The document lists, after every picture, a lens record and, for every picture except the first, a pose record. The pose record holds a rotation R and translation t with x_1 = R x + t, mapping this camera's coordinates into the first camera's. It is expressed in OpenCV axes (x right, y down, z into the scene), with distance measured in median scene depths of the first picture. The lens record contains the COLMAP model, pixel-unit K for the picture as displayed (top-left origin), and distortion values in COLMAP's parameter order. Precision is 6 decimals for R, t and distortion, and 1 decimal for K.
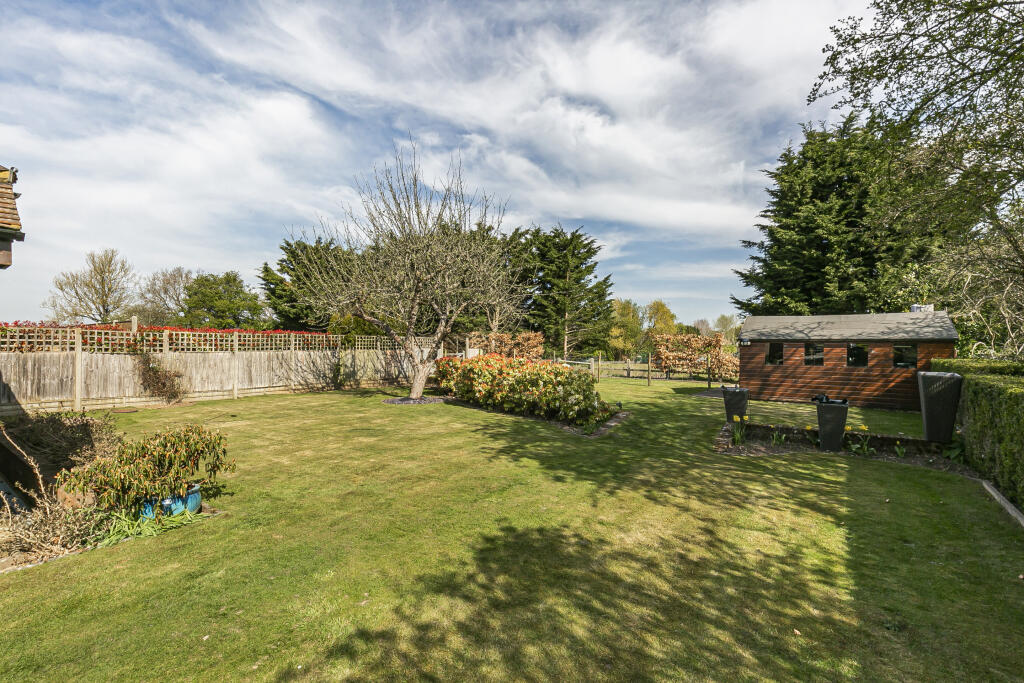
lens RADIAL K [[463.1, 0, 514.6], [0, 463.1, 344.8], [0, 0, 1]] dist [0.007691, -0.000292]
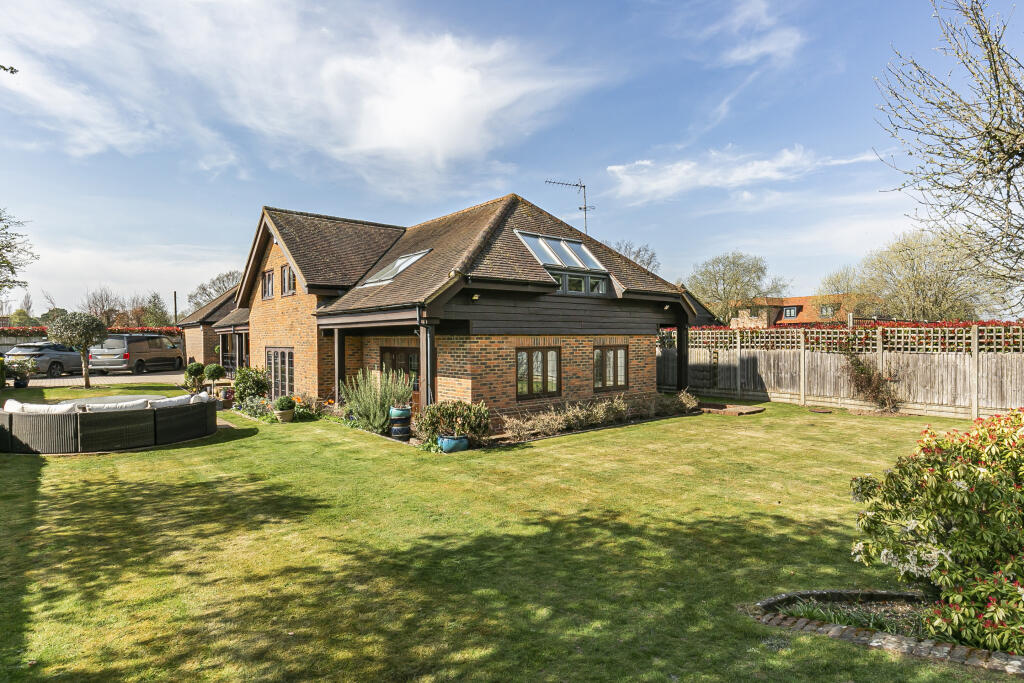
lens RADIAL K [[540.1, 0, 513.8], [0, 540.1, 342.1], [0, 0, 1]] dist [0.006121, 0.002309]
pose [[-0.247882, 0.008287, -0.968755, 0.531616], [0.012090, 0.999912, 0.005460, -0.021972], [0.968715, -0.010358, -0.247960, 0.773099]]
